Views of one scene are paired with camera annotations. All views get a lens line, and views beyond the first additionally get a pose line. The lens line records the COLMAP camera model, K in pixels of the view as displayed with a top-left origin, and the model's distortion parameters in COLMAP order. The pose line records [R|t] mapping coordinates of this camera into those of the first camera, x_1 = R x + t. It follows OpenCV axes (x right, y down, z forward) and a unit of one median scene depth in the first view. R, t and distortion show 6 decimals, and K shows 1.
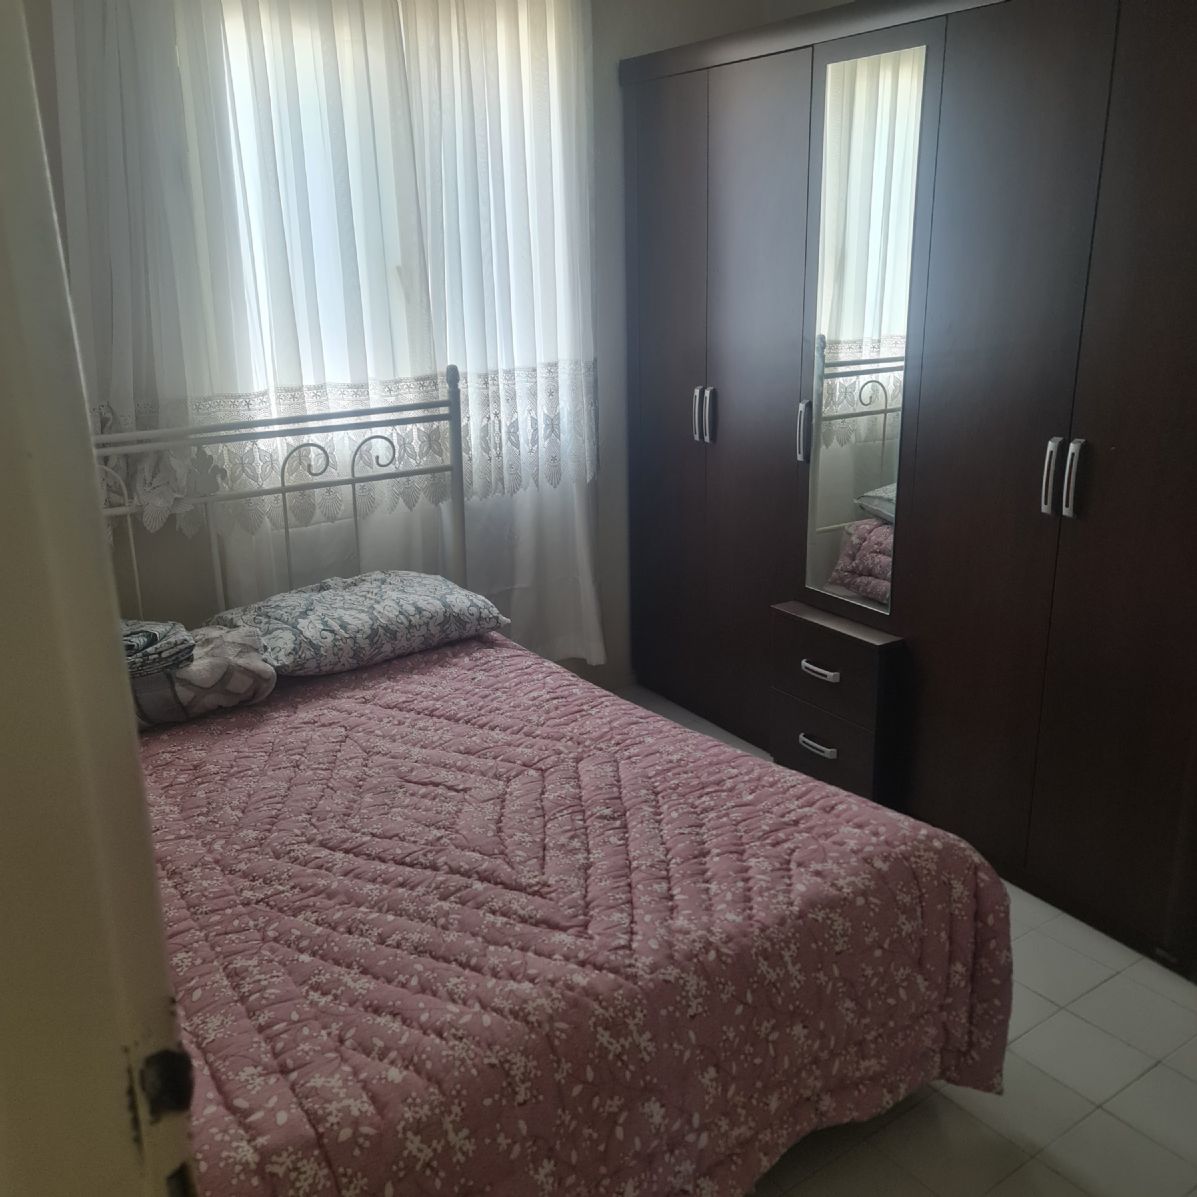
lens RADIAL K [[1170.3, 0, 593.4], [0, 1170.3, 606.8], [0, 0, 1]] dist [0.058678, 0.000000]
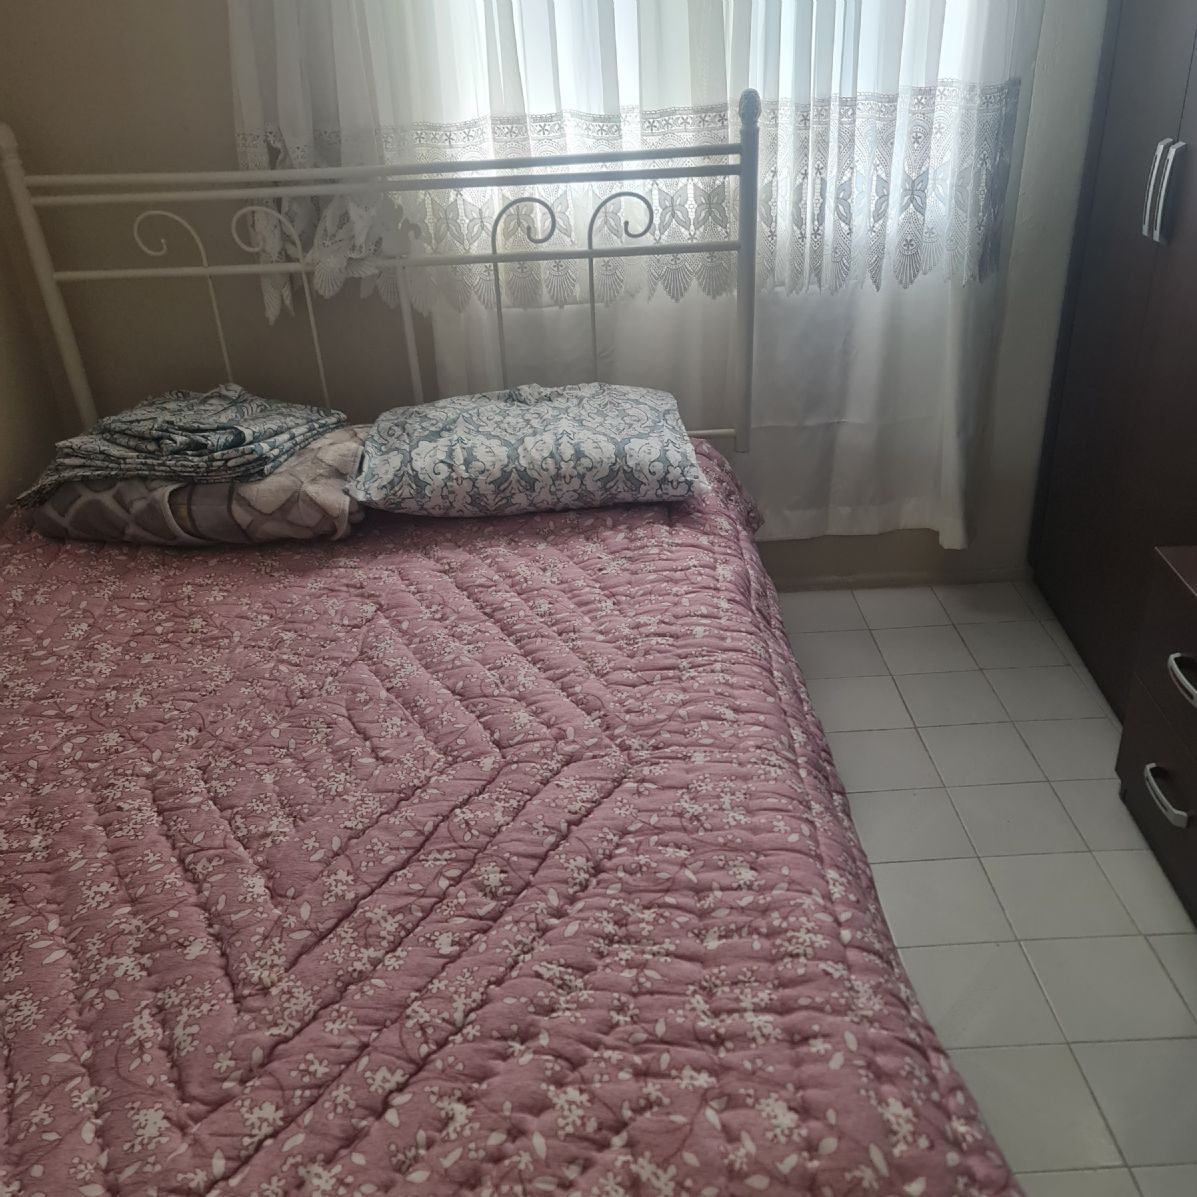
lens RADIAL K [[1170.3, 0, 604.4], [0, 1170.3, 590.9], [0, 0, 1]] dist [0.058678, 0.000000]
pose [[0.827768, 0.255355, -0.499593, 0.247549], [-0.134789, 0.954858, 0.264722, -0.110118], [0.544639, -0.151789, 0.824820, 0.387373]]
